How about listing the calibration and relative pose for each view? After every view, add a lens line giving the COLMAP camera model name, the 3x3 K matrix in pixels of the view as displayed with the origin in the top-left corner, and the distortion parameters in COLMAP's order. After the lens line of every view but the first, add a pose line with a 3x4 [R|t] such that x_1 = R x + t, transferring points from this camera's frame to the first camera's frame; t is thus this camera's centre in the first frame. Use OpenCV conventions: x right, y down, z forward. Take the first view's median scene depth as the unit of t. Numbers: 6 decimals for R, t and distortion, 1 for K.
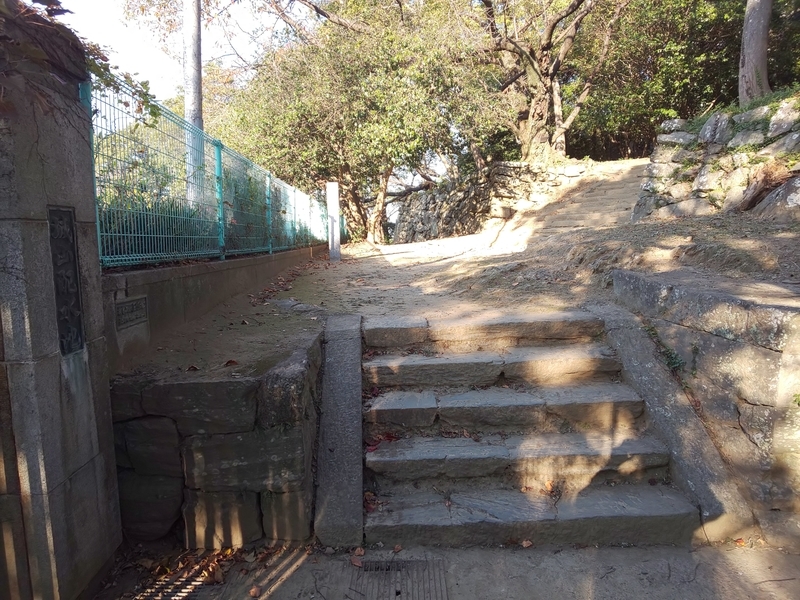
lens RADIAL K [[494.5, 0, 400.0], [0, 494.5, 300.0], [0, 0, 1]] dist [0.008786, -0.023110]
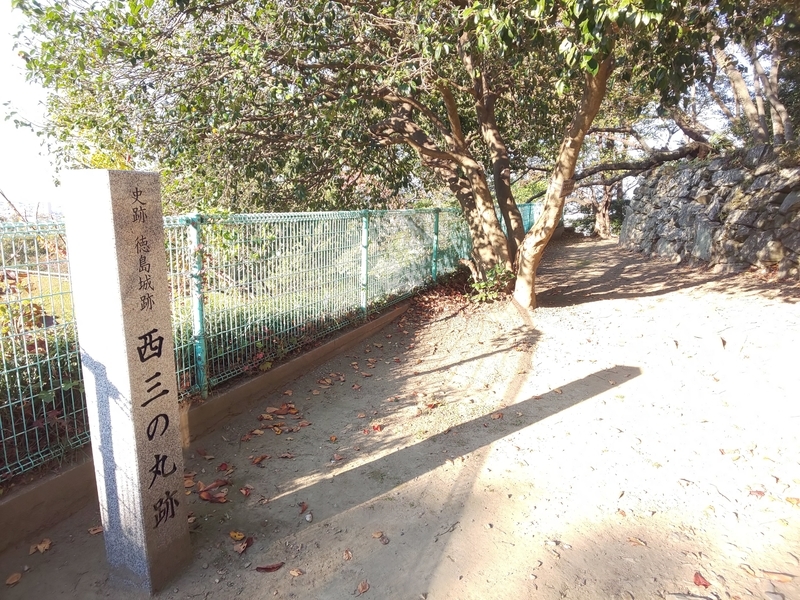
lens RADIAL K [[494.5, 0, 400.0], [0, 494.5, 300.0], [0, 0, 1]] dist [0.008786, -0.023110]
pose [[0.898721, 0.120237, -0.421716, 0.013911], [-0.089285, 0.991704, 0.092473, -0.107597], [0.429336, -0.045454, 0.902000, 0.440128]]
